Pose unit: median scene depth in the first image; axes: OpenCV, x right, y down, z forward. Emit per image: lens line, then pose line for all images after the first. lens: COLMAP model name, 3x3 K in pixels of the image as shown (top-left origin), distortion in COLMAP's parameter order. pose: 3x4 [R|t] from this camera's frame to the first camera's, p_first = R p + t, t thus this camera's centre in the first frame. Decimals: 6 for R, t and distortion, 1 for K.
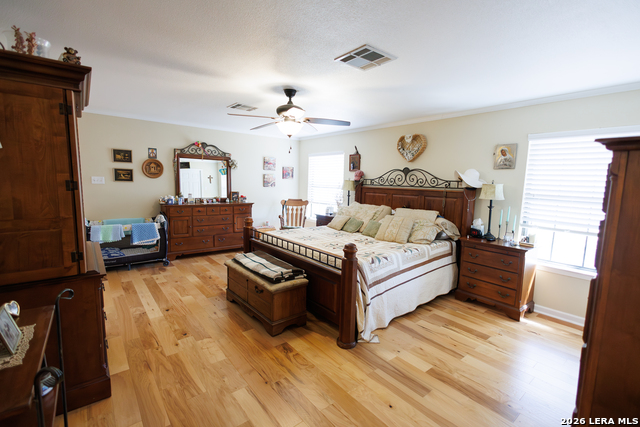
lens RADIAL K [[295.6, 0, 322.0], [0, 295.6, 215.6], [0, 0, 1]] dist [0.008068, -0.000448]
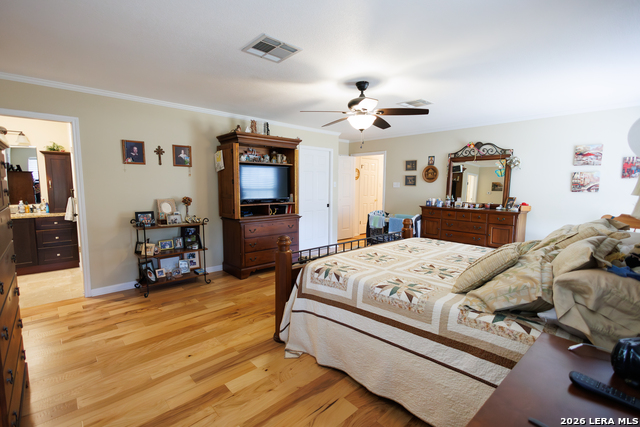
lens RADIAL K [[295.6, 0, 321.1], [0, 295.6, 216.4], [0, 0, 1]] dist [0.008068, -0.000448]
pose [[0.064082, 0.081122, -0.994642, 0.575043], [-0.124795, 0.989518, 0.072664, -0.030524], [0.990111, 0.119469, 0.073534, 0.555701]]
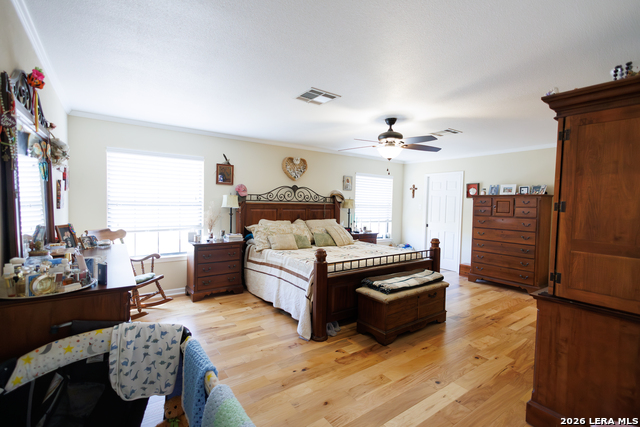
lens RADIAL K [[295.6, 0, 319.6], [0, 295.6, 213.1], [0, 0, 1]] dist [0.008068, -0.000448]
pose [[0.052687, -0.064317, 0.996538, -0.821719], [0.099726, 0.993274, 0.058834, -0.107385], [-0.993619, 0.096281, 0.058746, 0.805406]]
